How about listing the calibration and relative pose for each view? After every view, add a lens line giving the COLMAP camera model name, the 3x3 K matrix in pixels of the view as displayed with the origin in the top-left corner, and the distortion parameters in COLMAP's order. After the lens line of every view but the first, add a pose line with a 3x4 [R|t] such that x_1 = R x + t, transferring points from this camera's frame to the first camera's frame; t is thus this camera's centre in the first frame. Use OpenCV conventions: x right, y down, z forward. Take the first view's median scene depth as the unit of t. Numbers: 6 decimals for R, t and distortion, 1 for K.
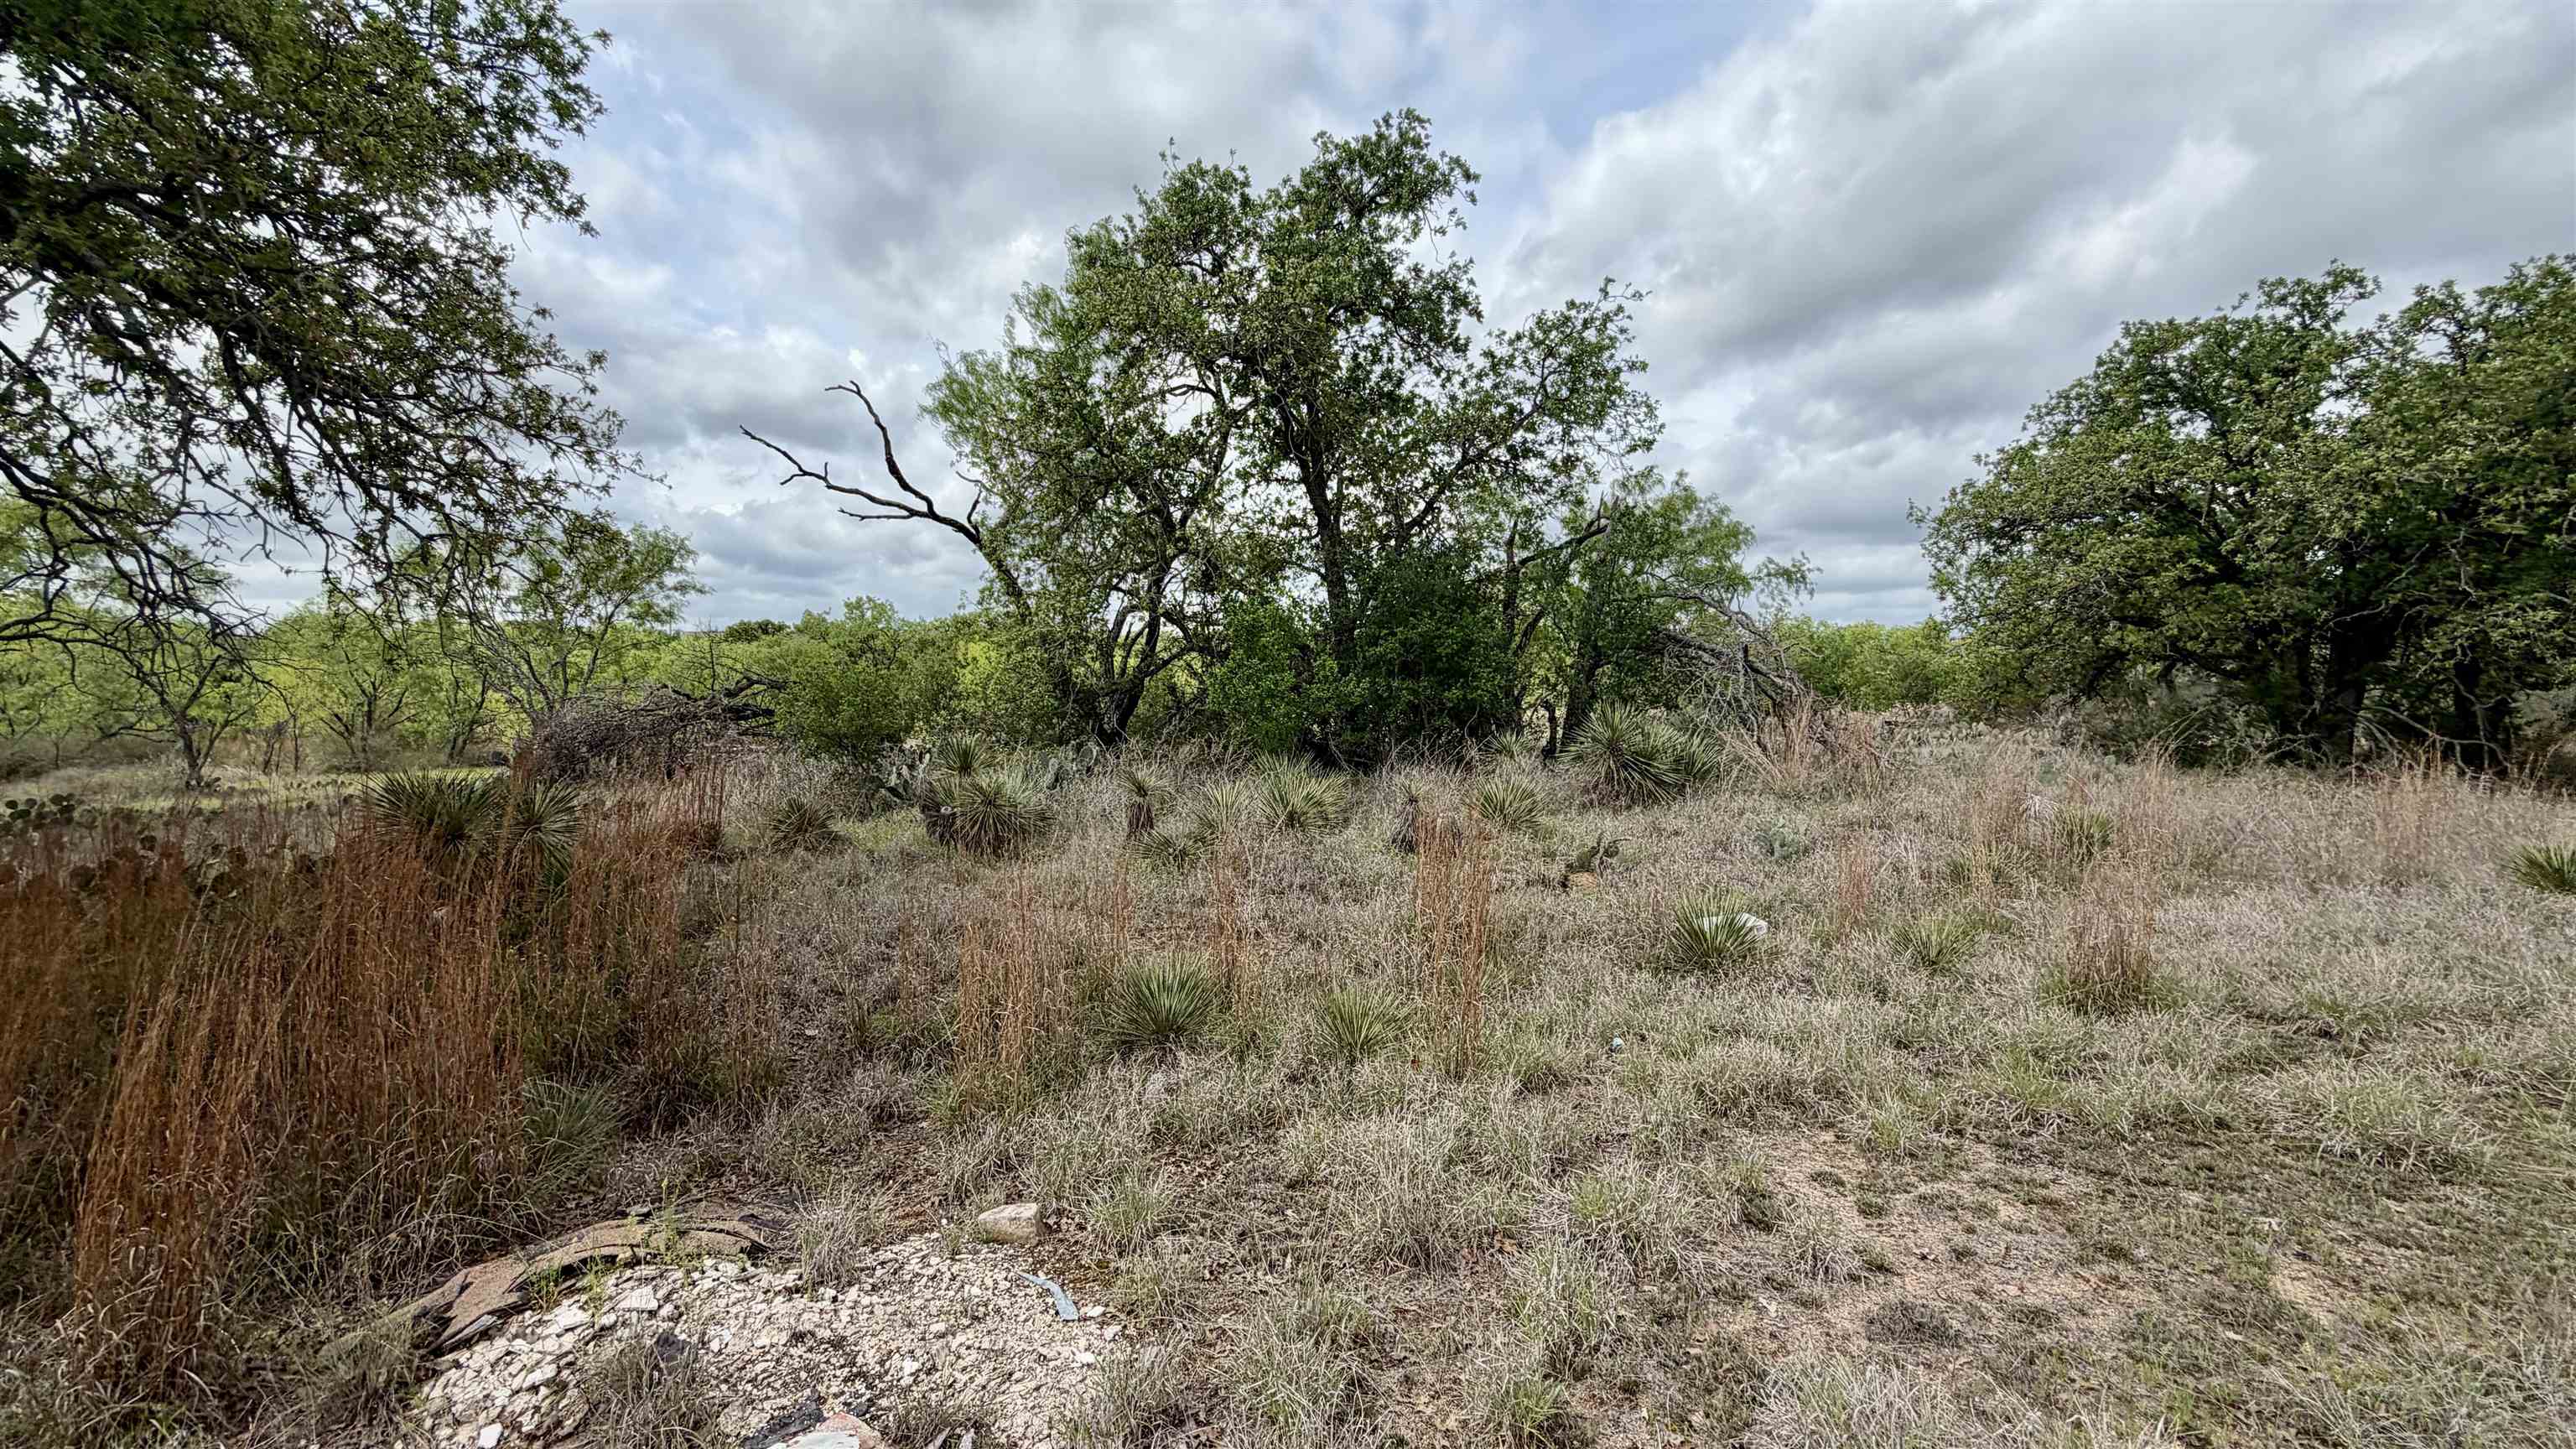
lens RADIAL K [[1024.2, 0, 1293.5], [0, 1024.2, 714.0], [0, 0, 1]] dist [-0.008355, -0.000267]
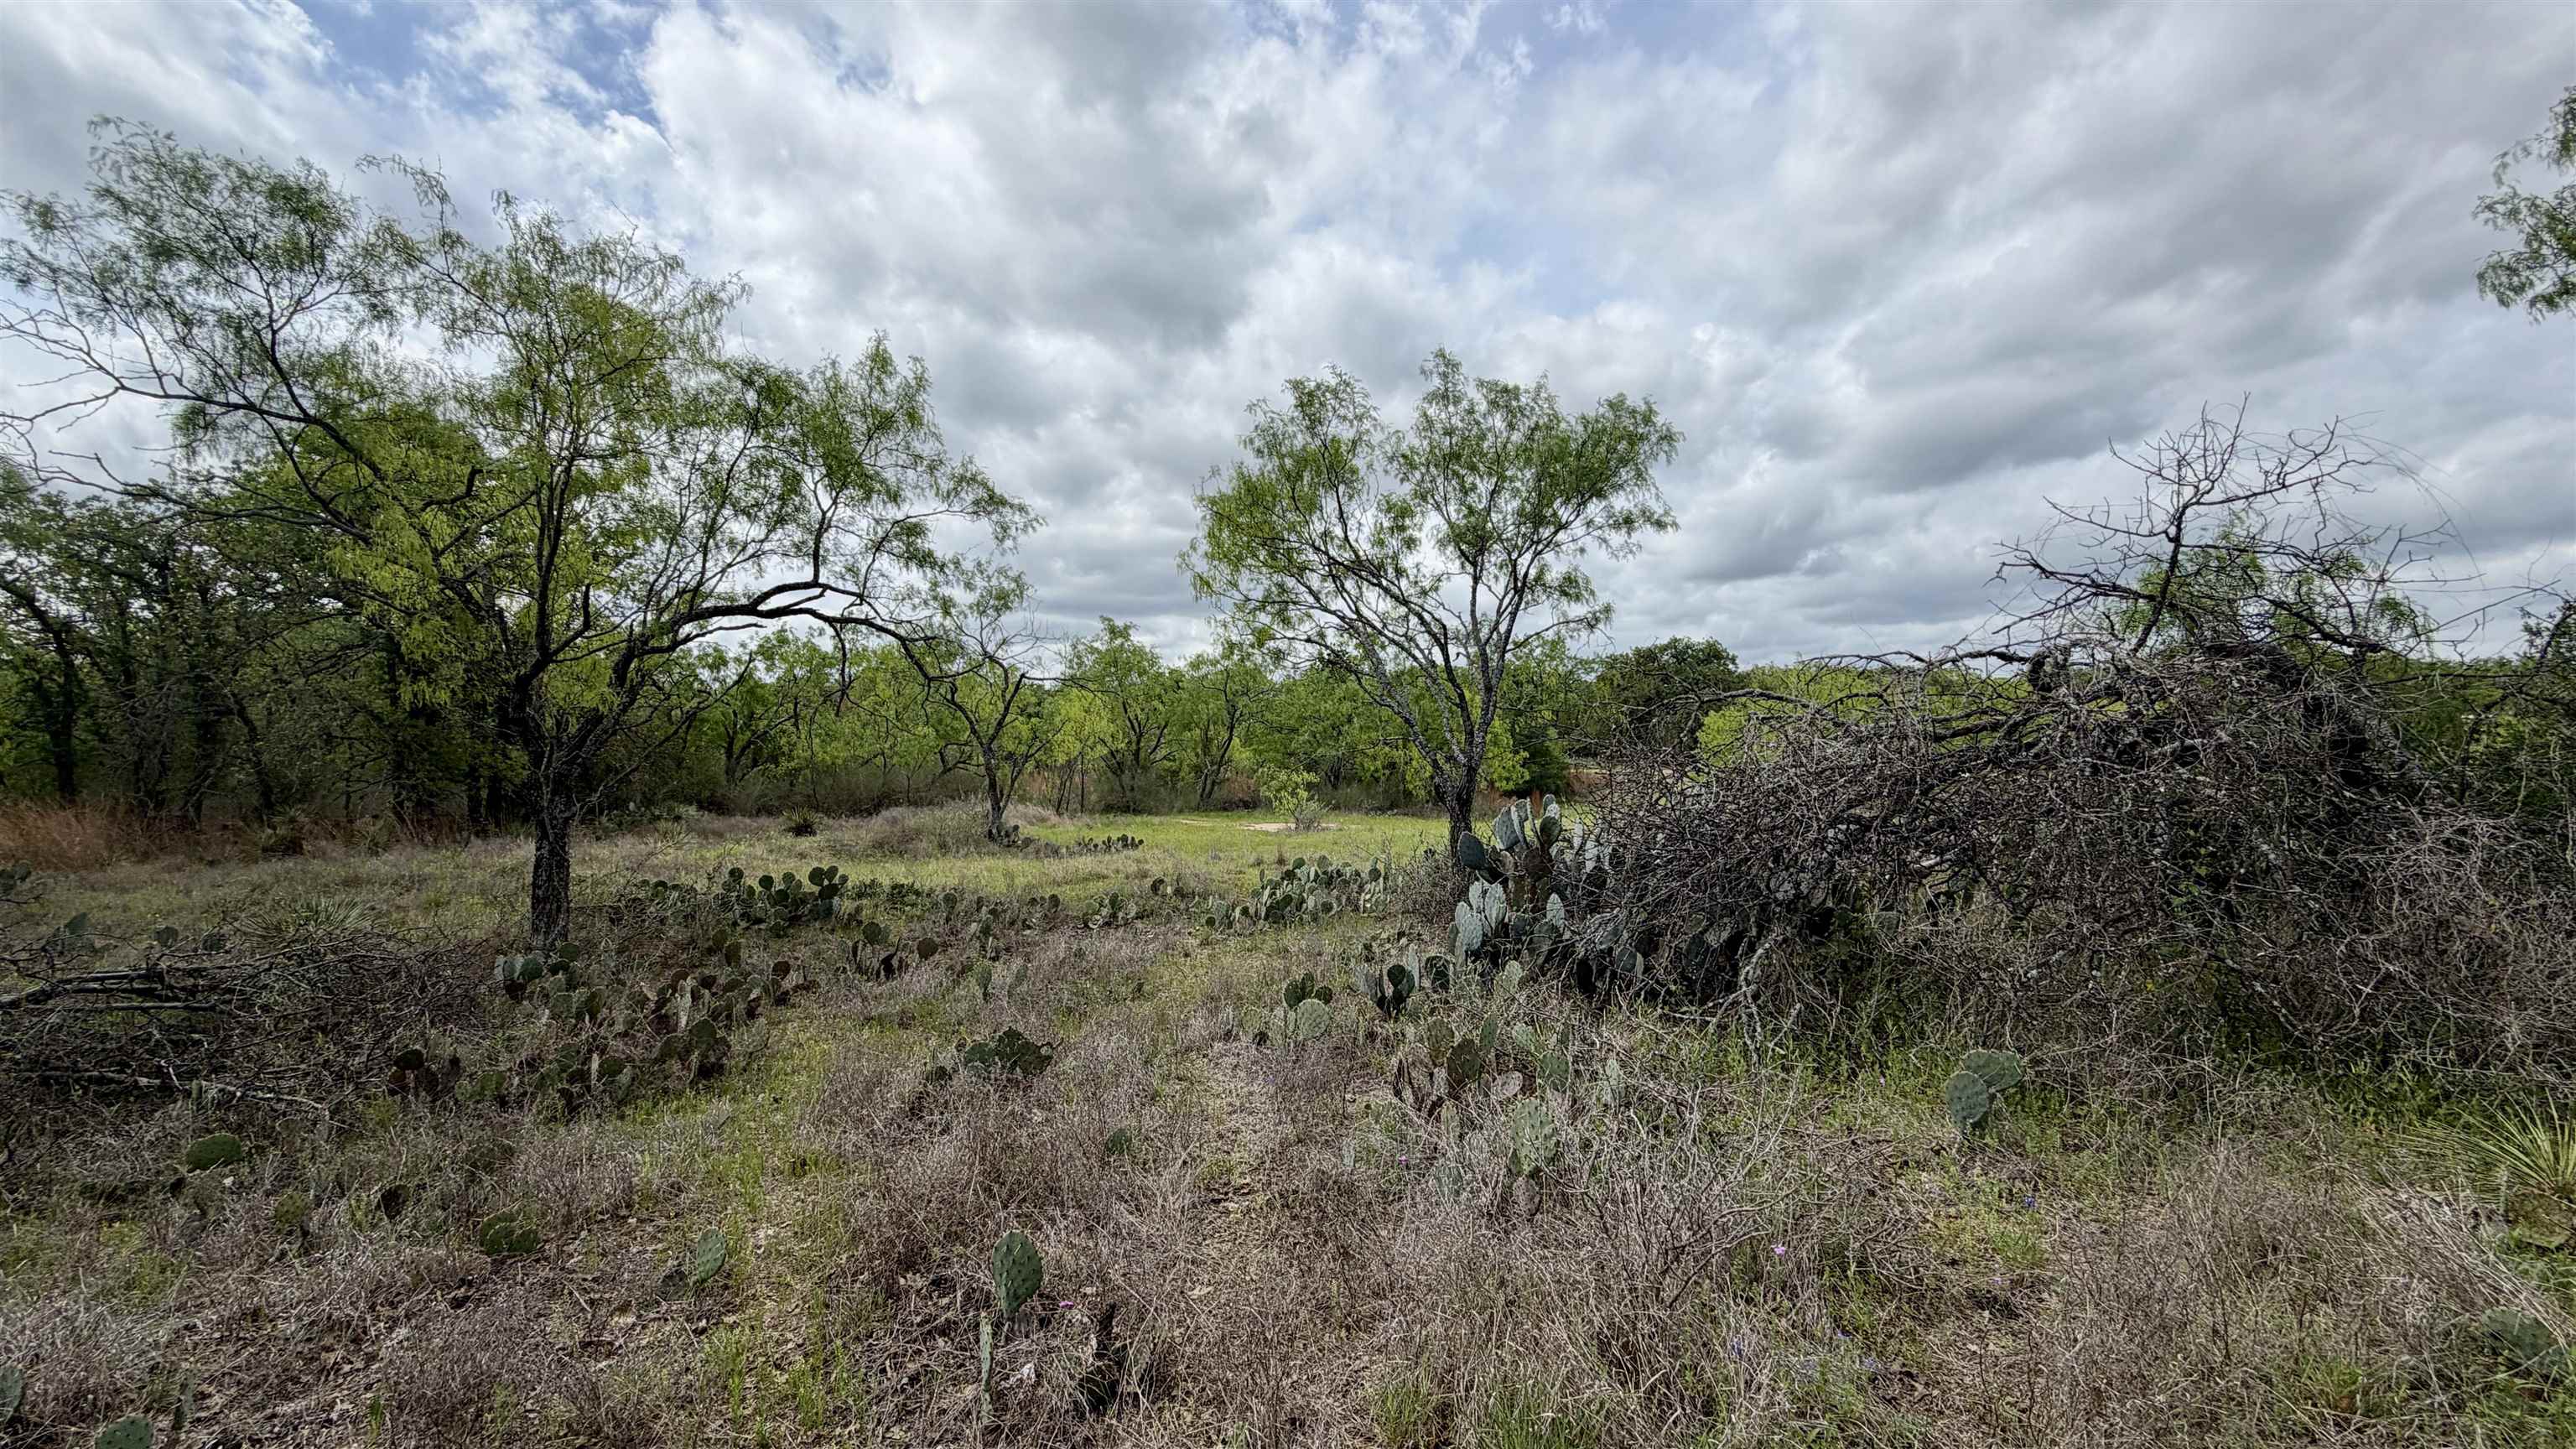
lens RADIAL K [[1024.2, 0, 1293.3], [0, 1024.2, 729.9], [0, 0, 1]] dist [-0.008355, -0.000267]
pose [[0.844985, -0.001590, -0.534788, -0.721909], [-0.015031, 0.999530, -0.026721, 0.008719], [0.534579, 0.030618, 0.844564, 0.701243]]
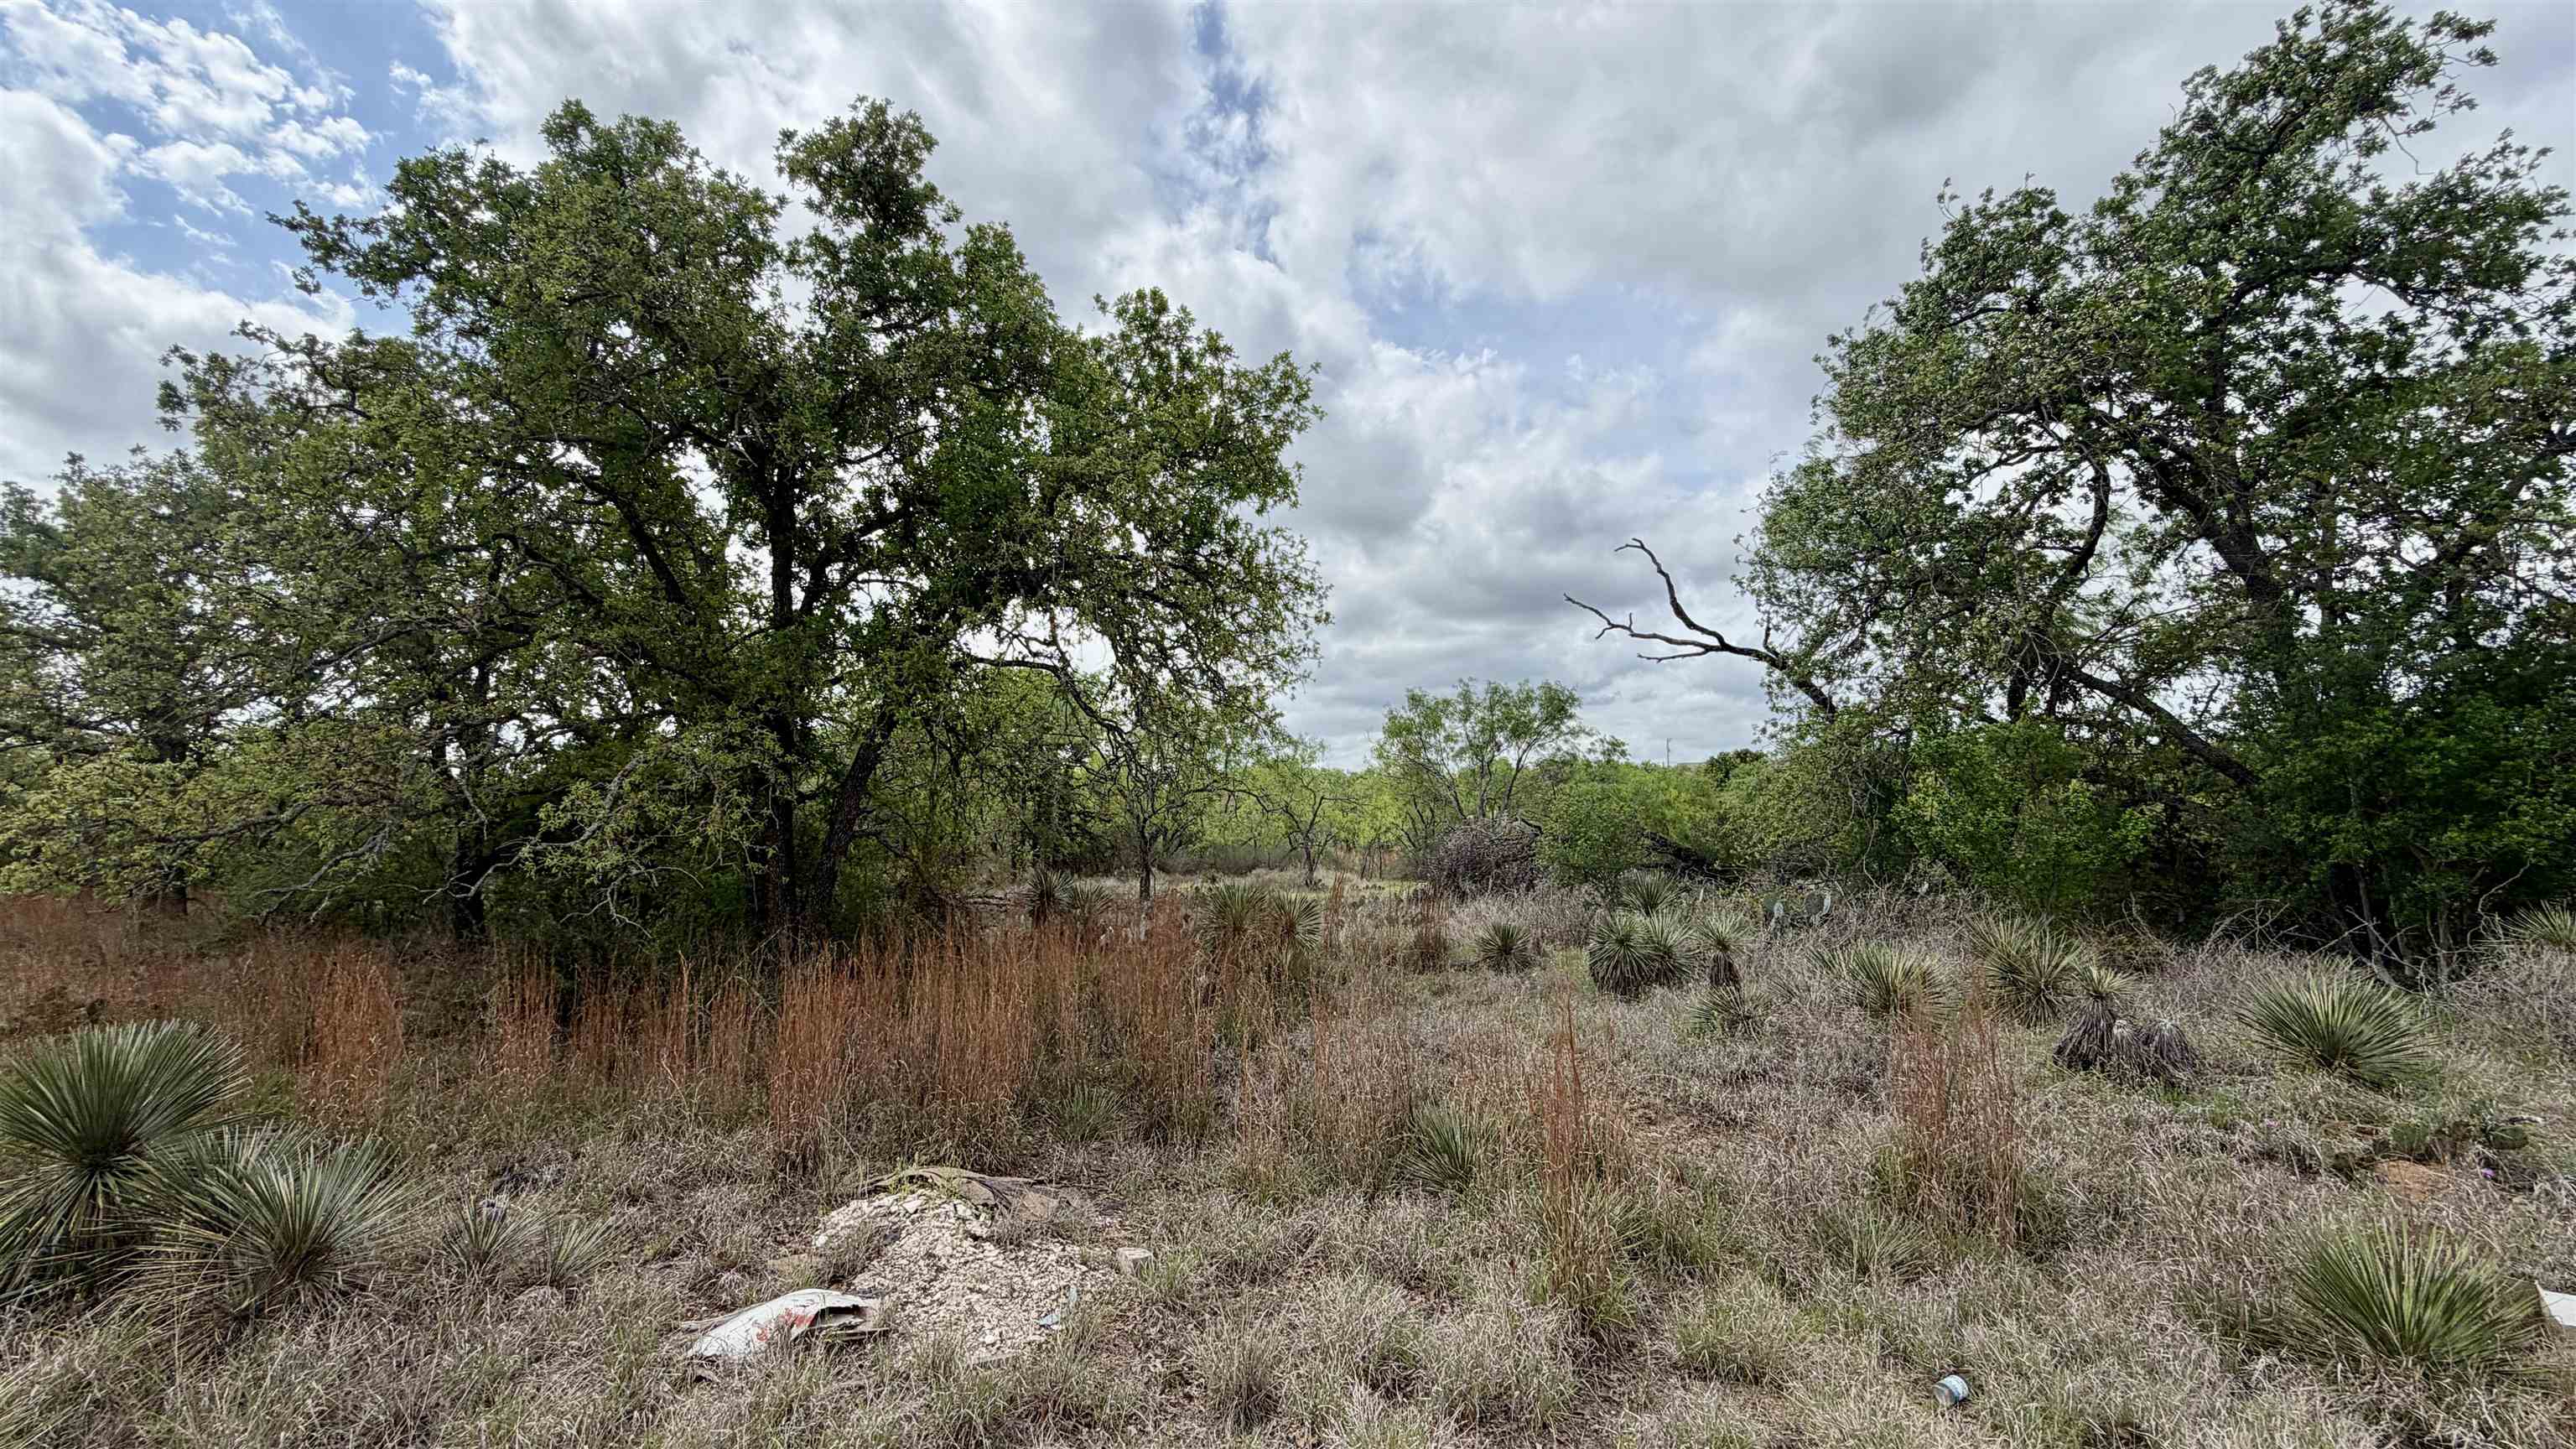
lens RADIAL K [[1024.2, 0, 1290.9], [0, 1024.2, 712.0], [0, 0, 1]] dist [-0.008355, -0.000267]
pose [[0.616932, -0.083588, -0.782565, 0.165119], [-0.014304, 0.992989, -0.117340, -0.007236], [0.786886, 0.083584, 0.611411, 0.051188]]
